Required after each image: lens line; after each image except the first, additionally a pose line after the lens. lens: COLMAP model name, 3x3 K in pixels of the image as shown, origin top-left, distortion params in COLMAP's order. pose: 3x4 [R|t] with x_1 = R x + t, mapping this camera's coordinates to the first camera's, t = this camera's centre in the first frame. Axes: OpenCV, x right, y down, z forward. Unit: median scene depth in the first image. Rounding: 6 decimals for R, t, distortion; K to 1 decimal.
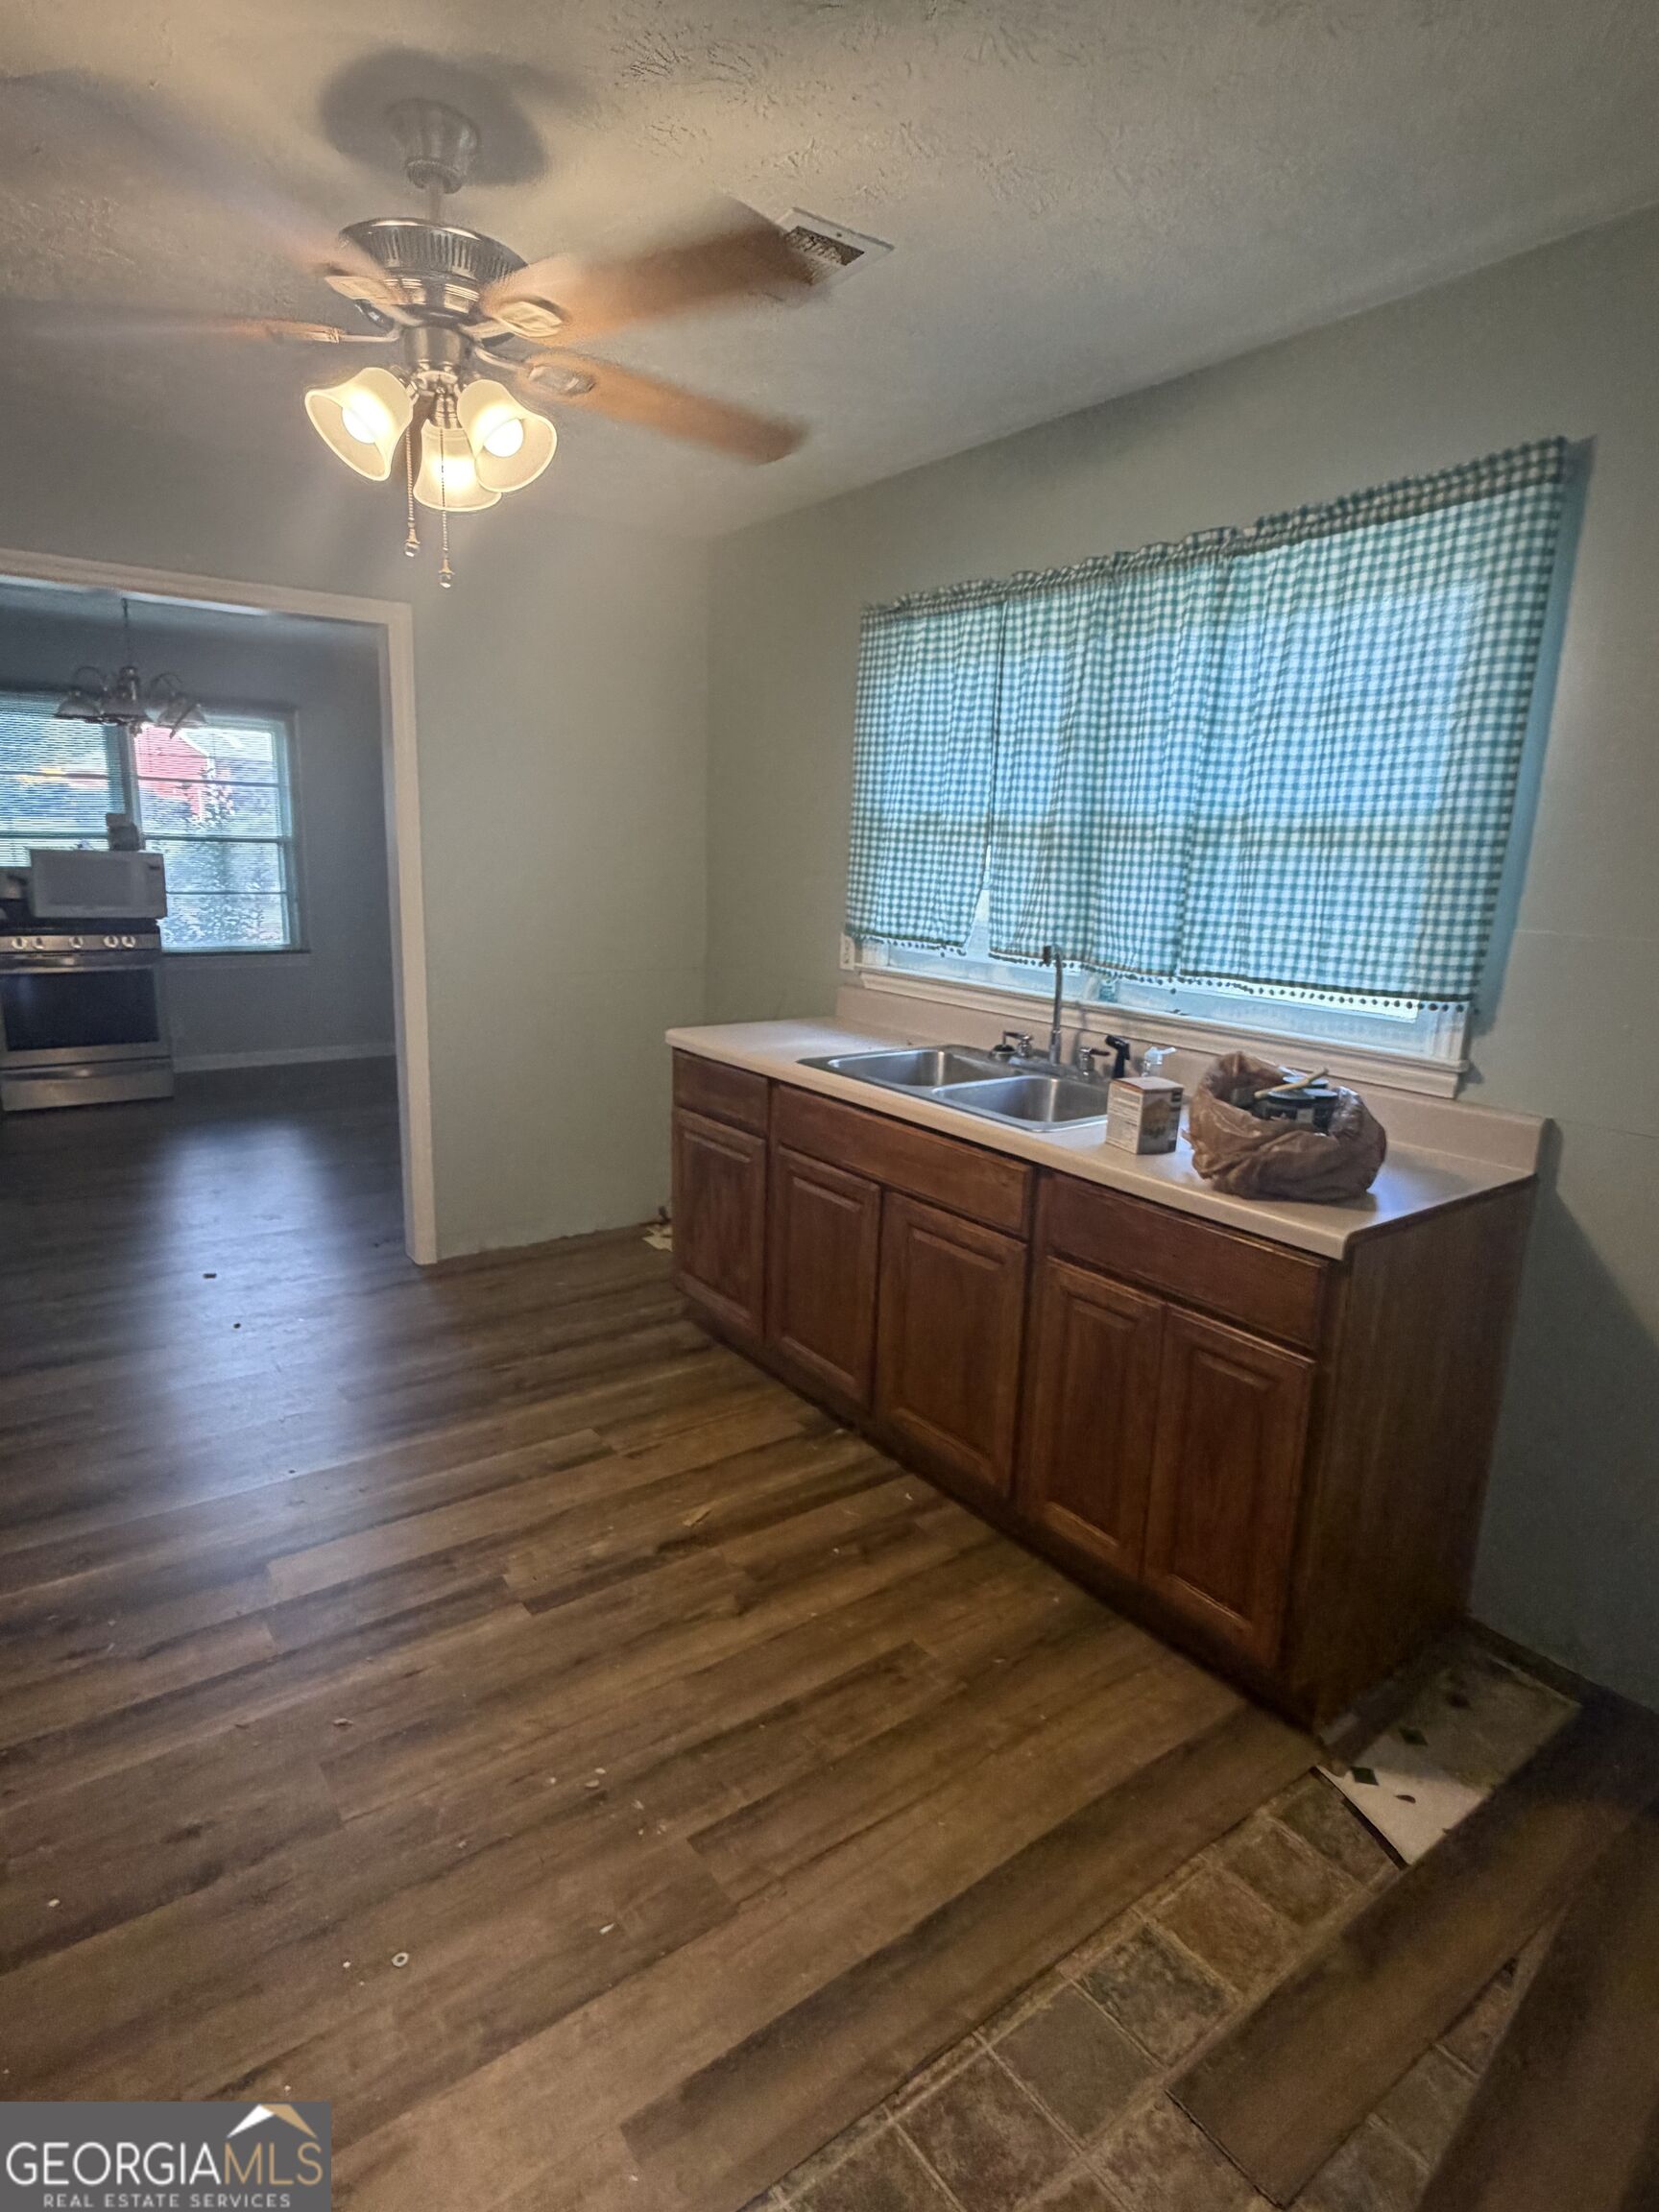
lens RADIAL K [[1172.9, 0, 832.7], [0, 1172.9, 1122.3], [0, 0, 1]] dist [-0.002867, -0.000286]
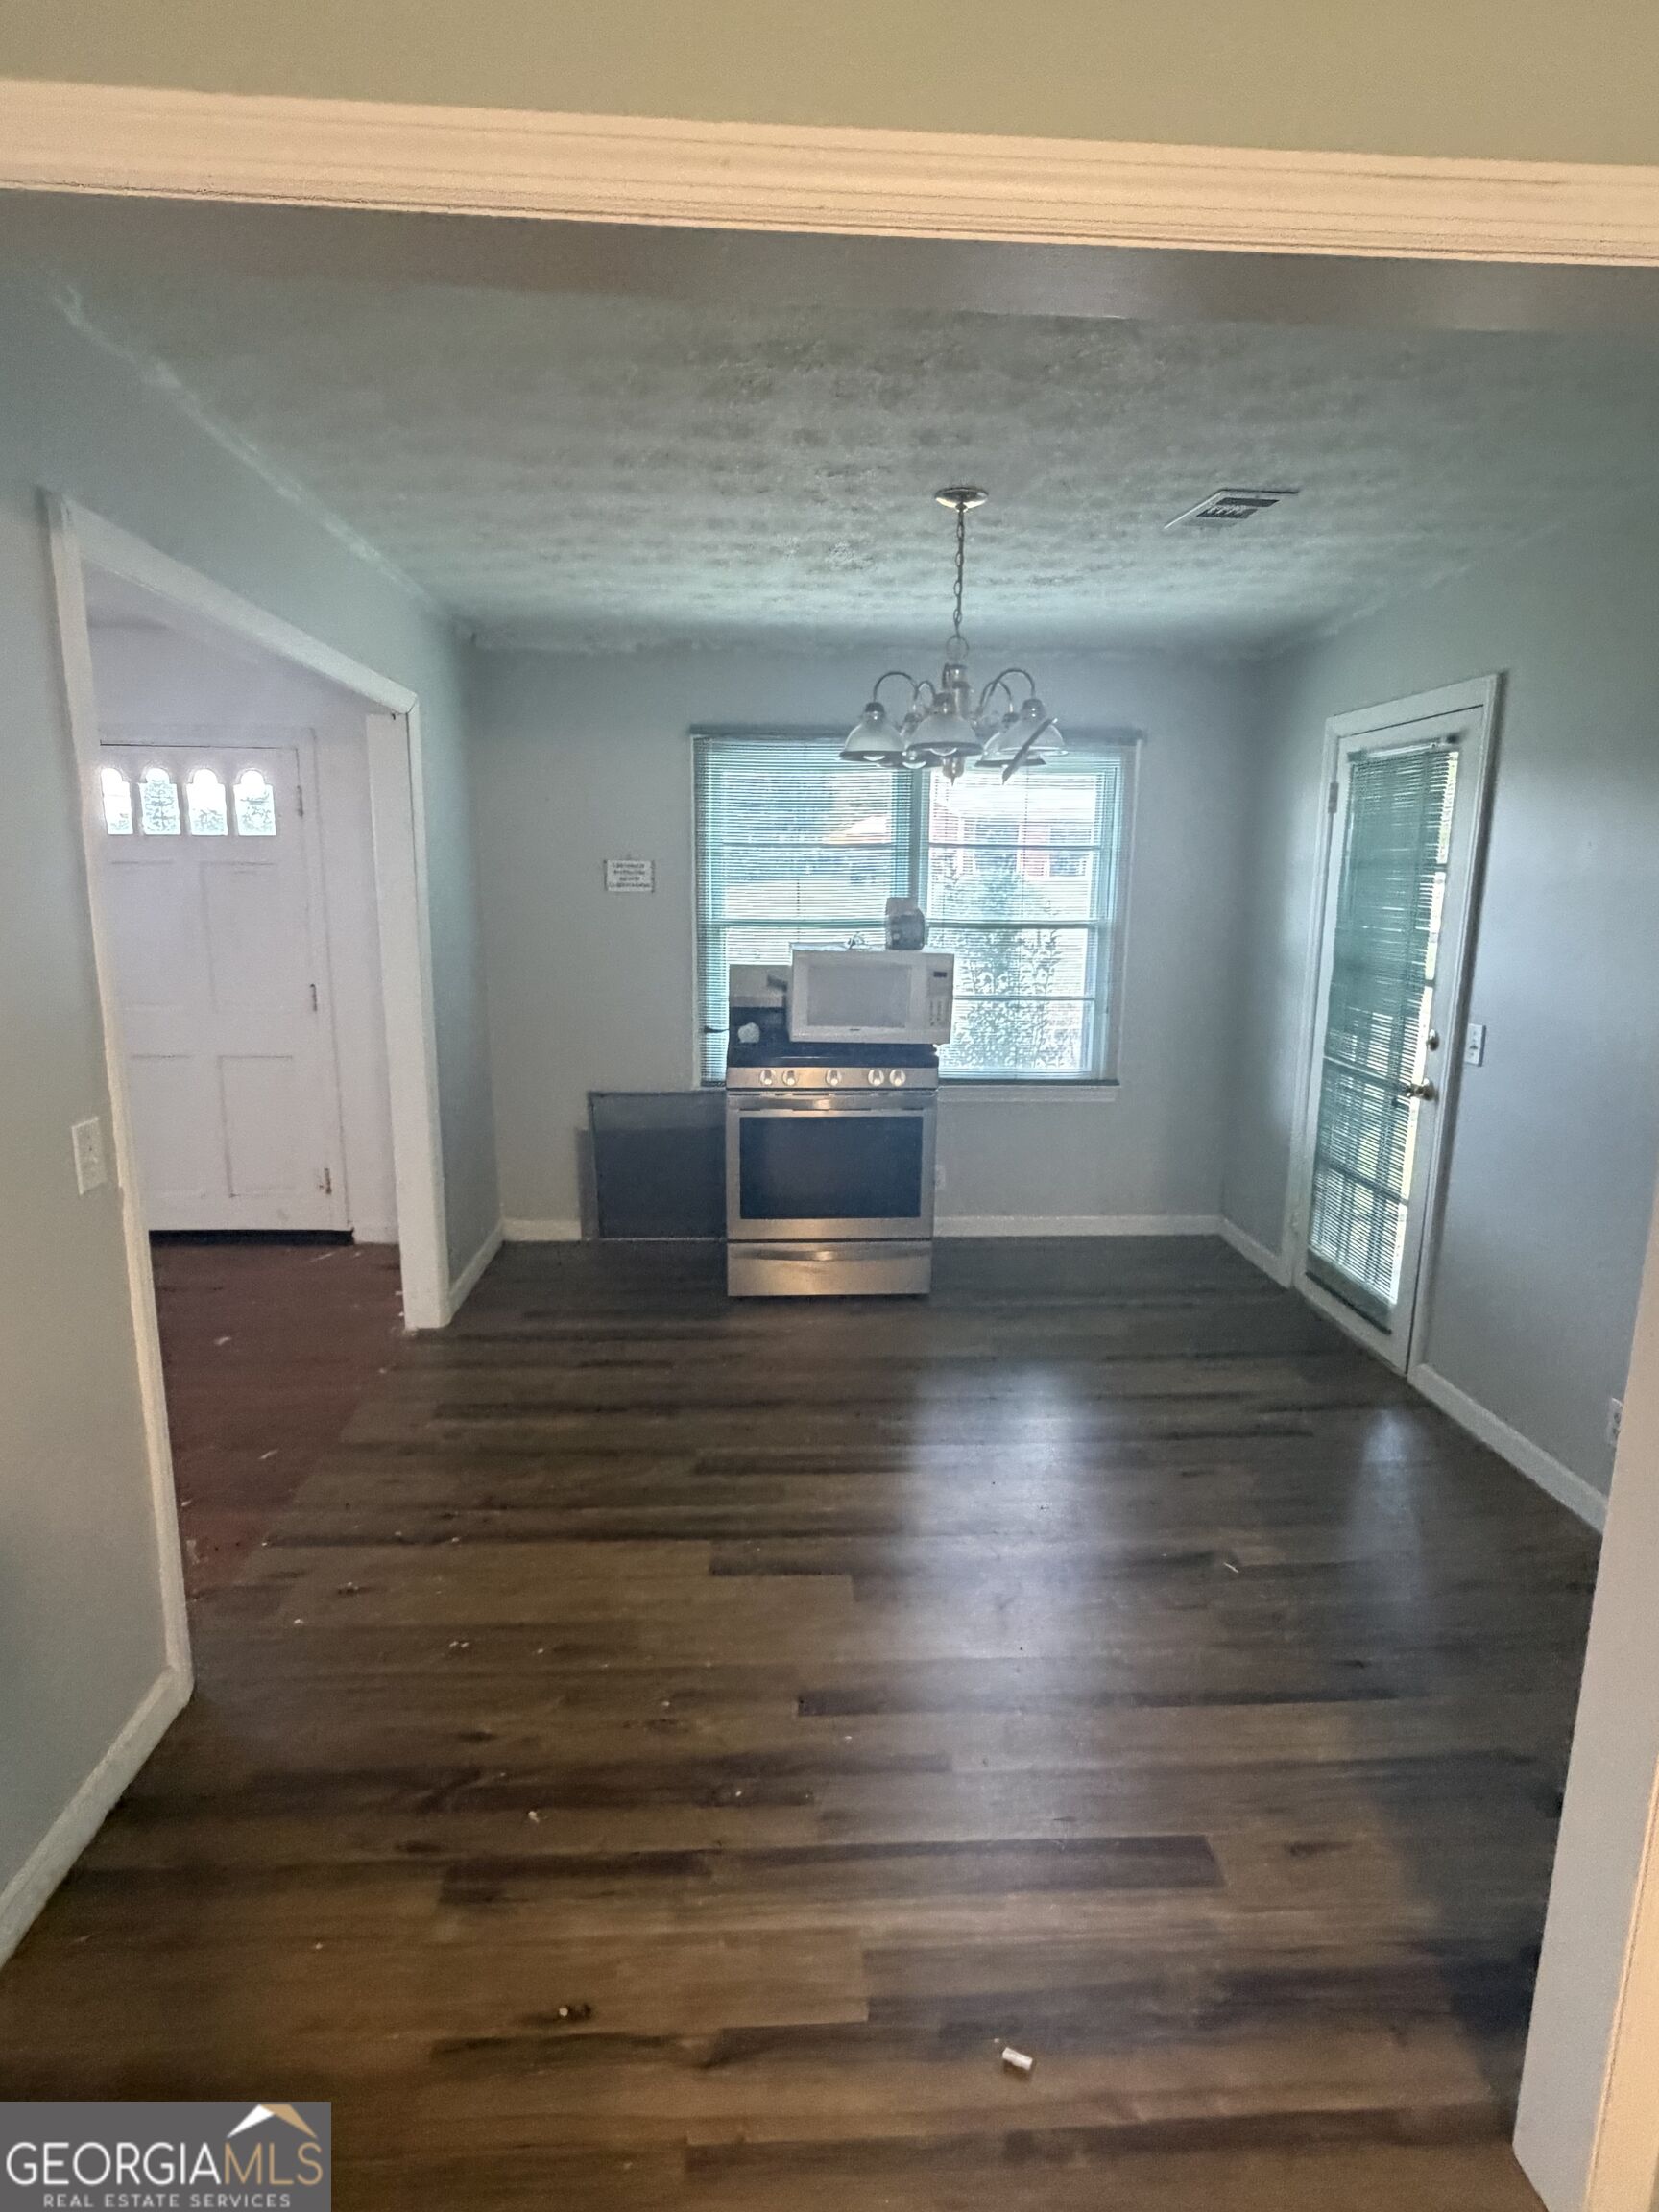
lens RADIAL K [[1172.9, 0, 817.5], [0, 1172.9, 1103.6], [0, 0, 1]] dist [-0.002867, -0.000286]
pose [[0.834956, 0.072998, -0.545454, -0.249824], [-0.104845, 0.994110, -0.027450, -0.111296], [0.540237, 0.080108, 0.837691, 0.376409]]
